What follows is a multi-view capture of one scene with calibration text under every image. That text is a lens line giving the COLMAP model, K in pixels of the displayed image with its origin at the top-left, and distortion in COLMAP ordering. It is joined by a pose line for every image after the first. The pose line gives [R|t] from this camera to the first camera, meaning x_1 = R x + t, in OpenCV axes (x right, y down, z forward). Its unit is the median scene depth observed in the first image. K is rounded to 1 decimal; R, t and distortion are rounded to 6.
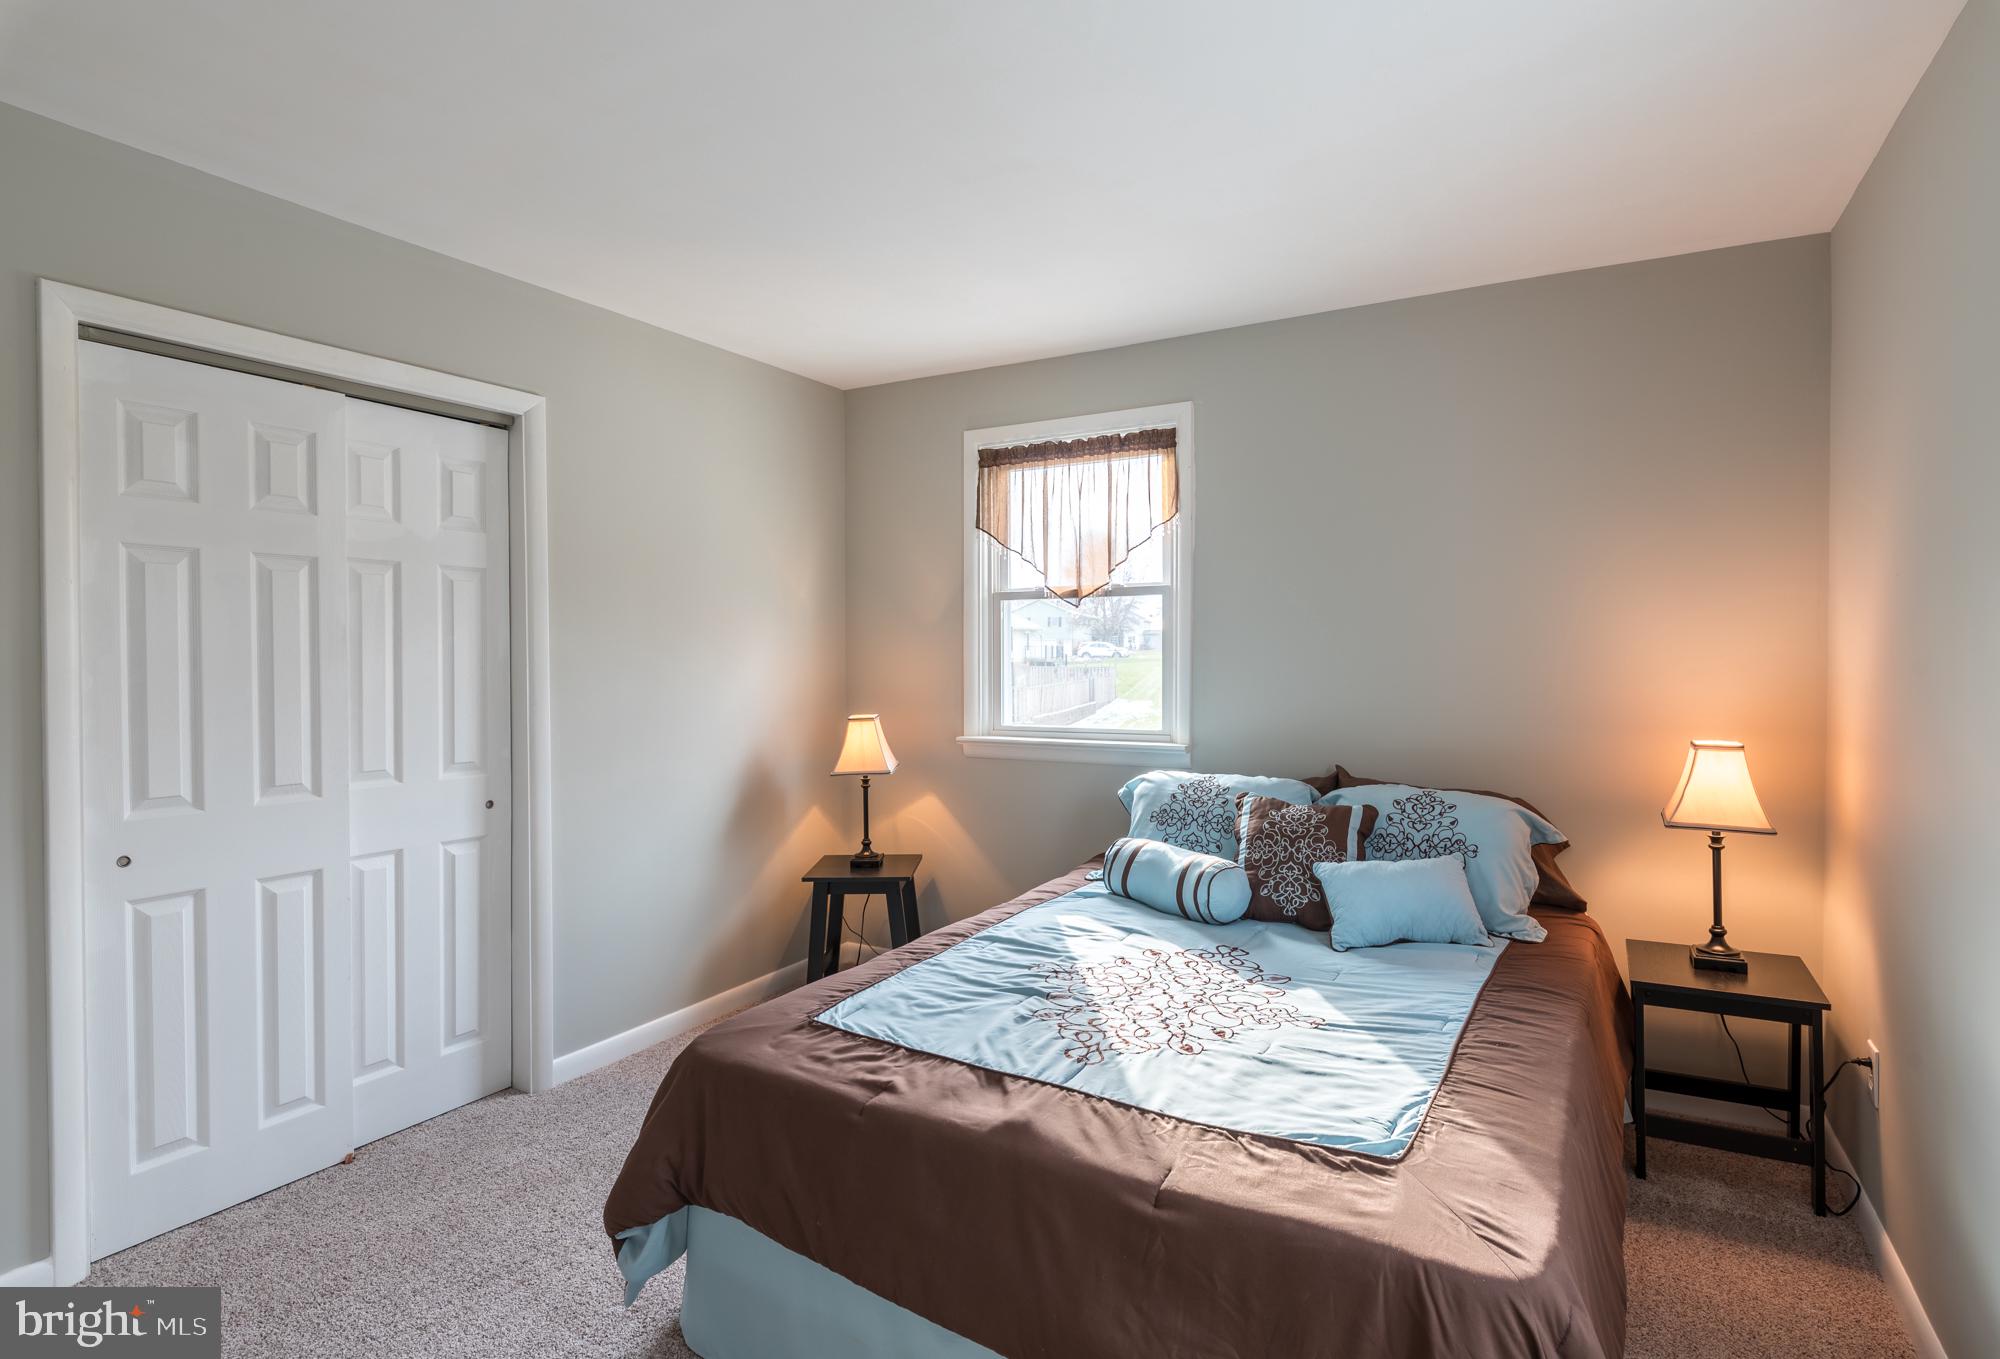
lens RADIAL K [[1015.0, 0, 1000.0], [0, 1015.0, 679.5], [0, 0, 1]] dist [-0.000442, 0.000075]
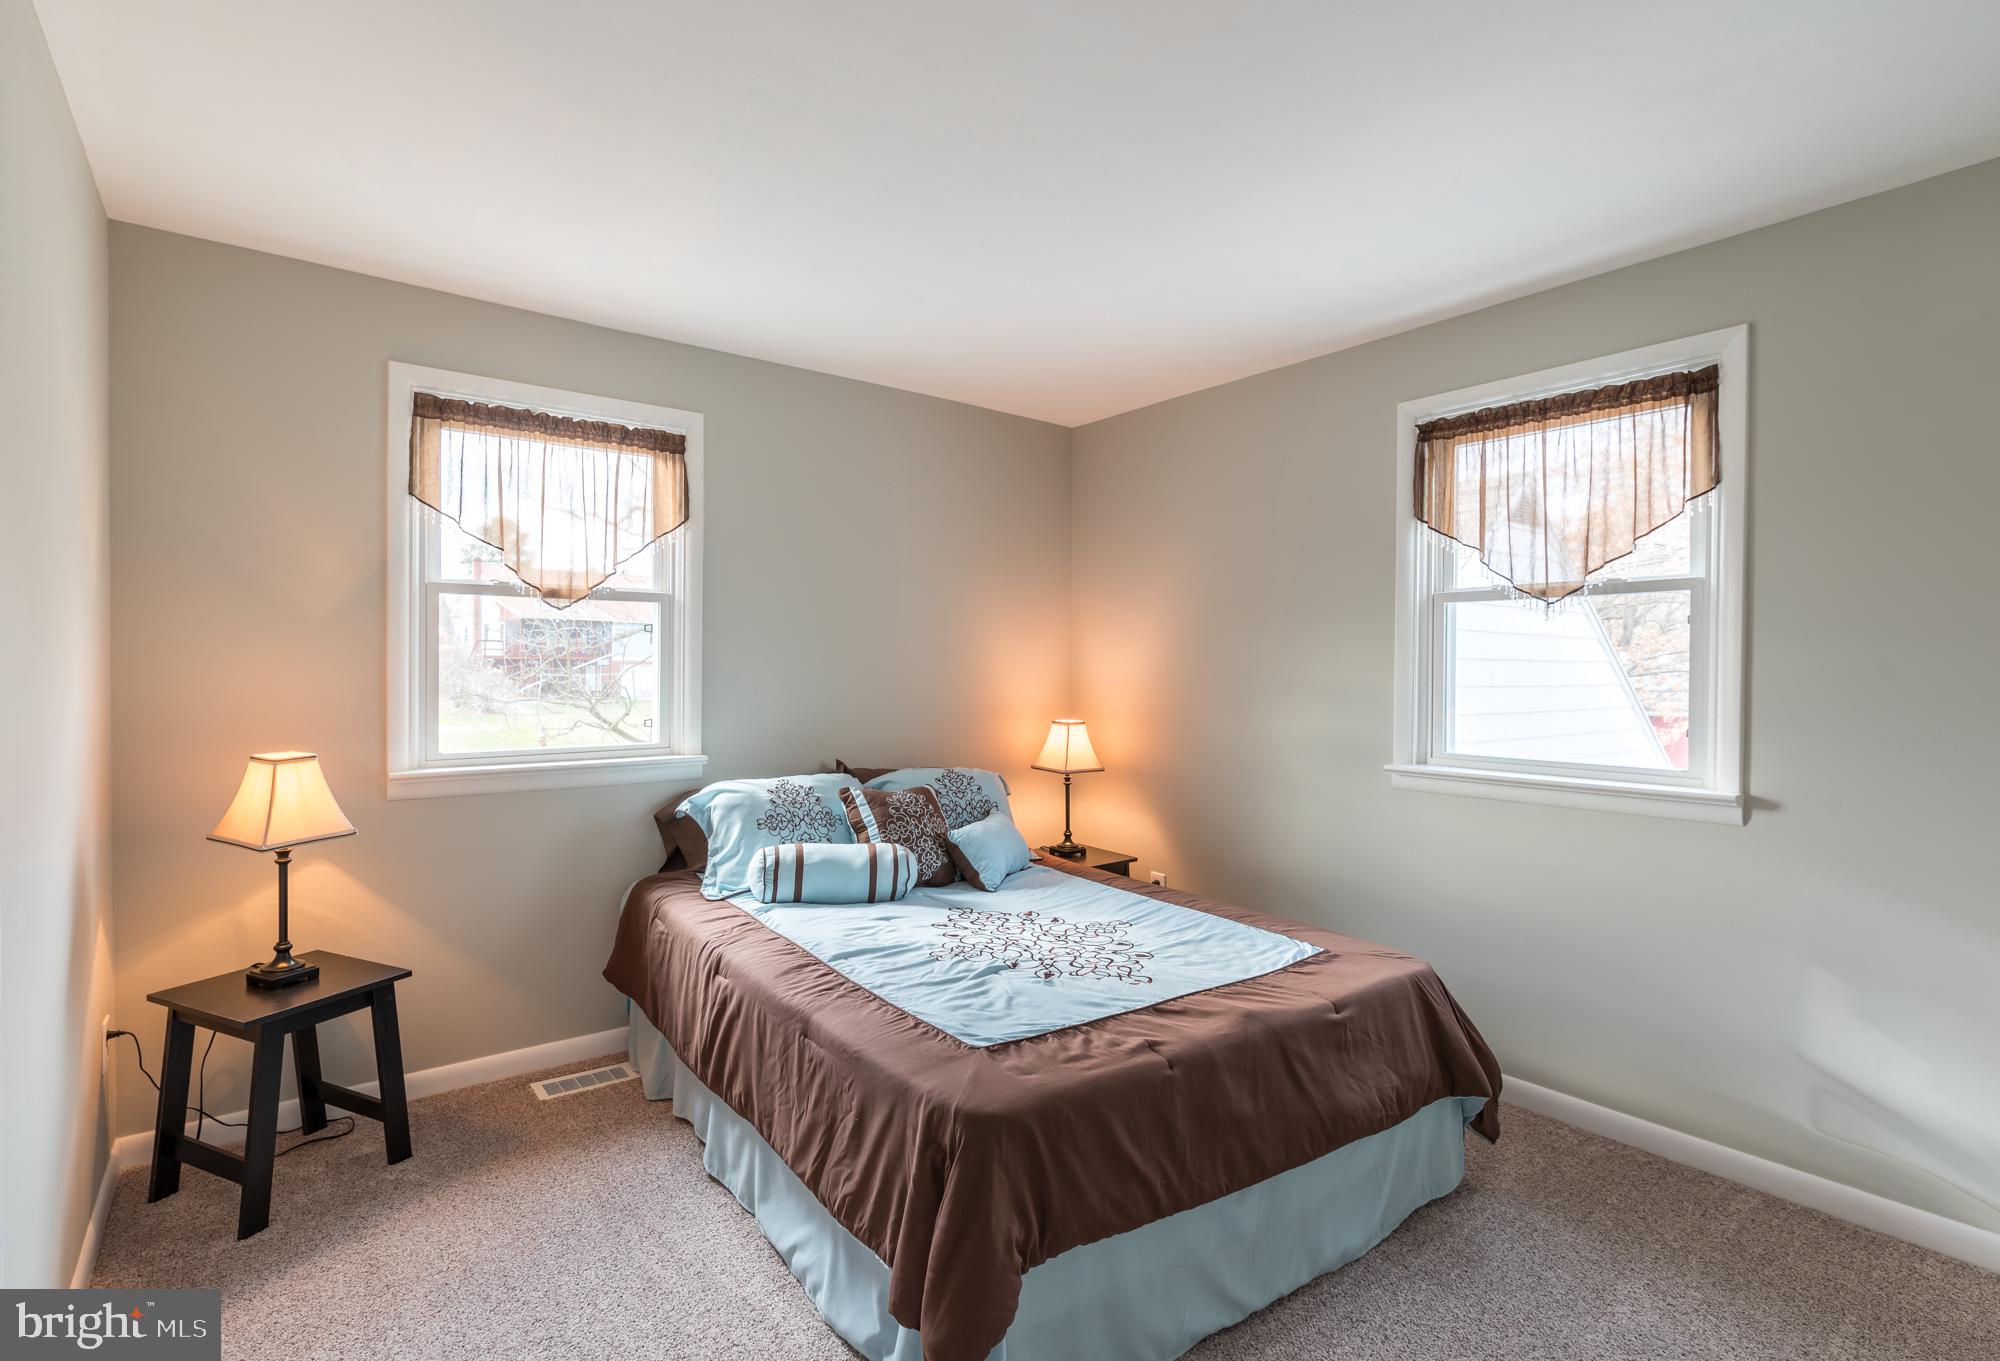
lens RADIAL K [[962.5, 0, 1000.0], [0, 962.5, 680.5], [0, 0, 1]] dist [-0.000502, 0.000071]
pose [[0.378563, -0.007862, 0.925542, -0.866799], [0.014558, 0.999891, 0.002539, -0.010915], [-0.925461, 0.012513, 0.378636, 0.543655]]
